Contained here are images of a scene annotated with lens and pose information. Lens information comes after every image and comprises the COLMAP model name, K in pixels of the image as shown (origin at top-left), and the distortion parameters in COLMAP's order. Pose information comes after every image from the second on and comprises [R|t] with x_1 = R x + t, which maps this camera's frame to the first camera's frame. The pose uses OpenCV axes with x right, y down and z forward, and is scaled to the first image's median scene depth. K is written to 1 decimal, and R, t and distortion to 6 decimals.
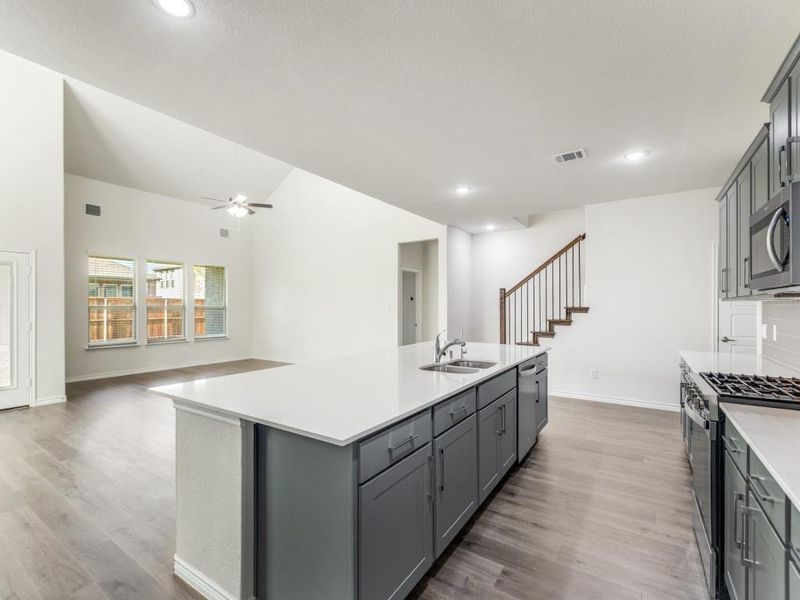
lens RADIAL K [[363.0, 0, 394.9], [0, 363.0, 306.7], [0, 0, 1]] dist [0.007038, -0.001517]
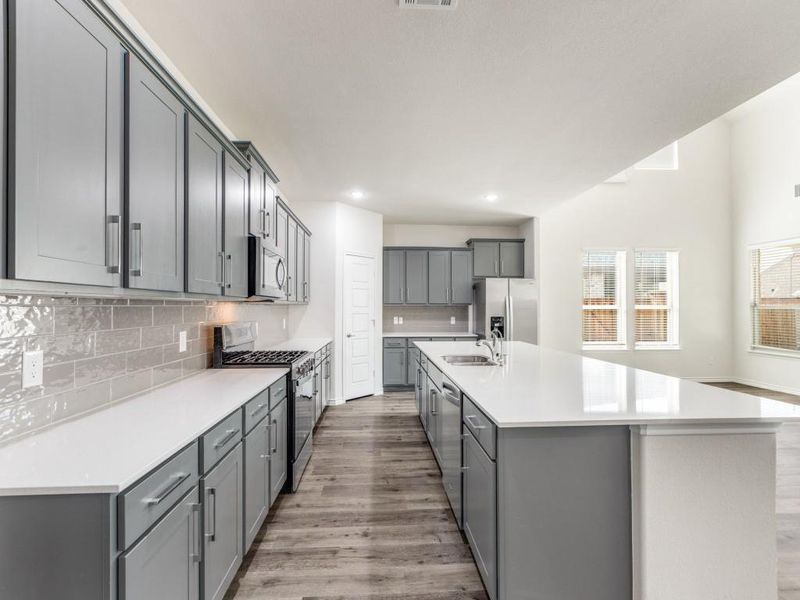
lens RADIAL K [[363.0, 0, 393.8], [0, 363.0, 299.2], [0, 0, 1]] dist [0.007038, -0.001517]
pose [[-0.793150, -0.012013, -0.608908, 0.492049], [-0.000220, 0.999811, -0.019439, -0.003032], [0.609026, -0.015284, -0.793003, 0.815637]]
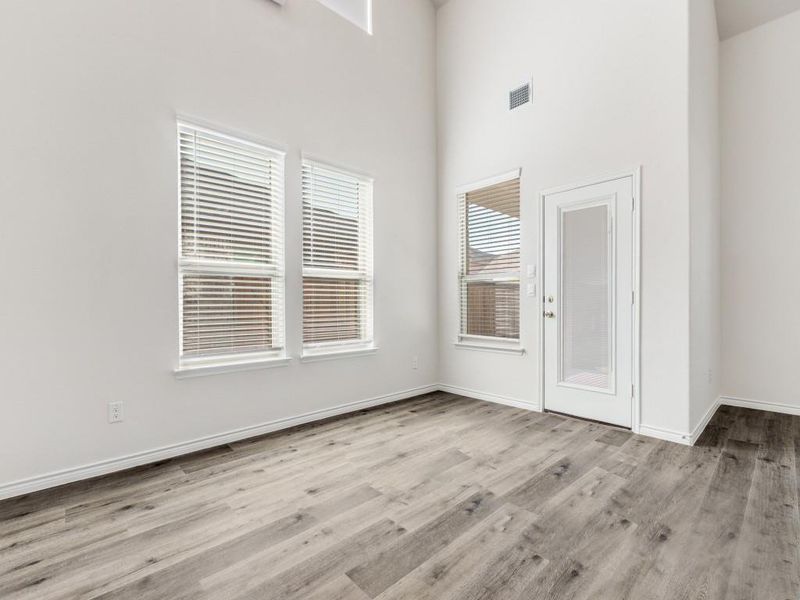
lens RADIAL K [[363.0, 0, 393.9], [0, 363.0, 306.9], [0, 0, 1]] dist [0.007038, -0.001517]
pose [[-0.228173, 0.002525, -0.973617, -0.279060], [0.011558, 0.999933, -0.000116, 0.055567], [0.973552, -0.011280, -0.228187, 0.638840]]
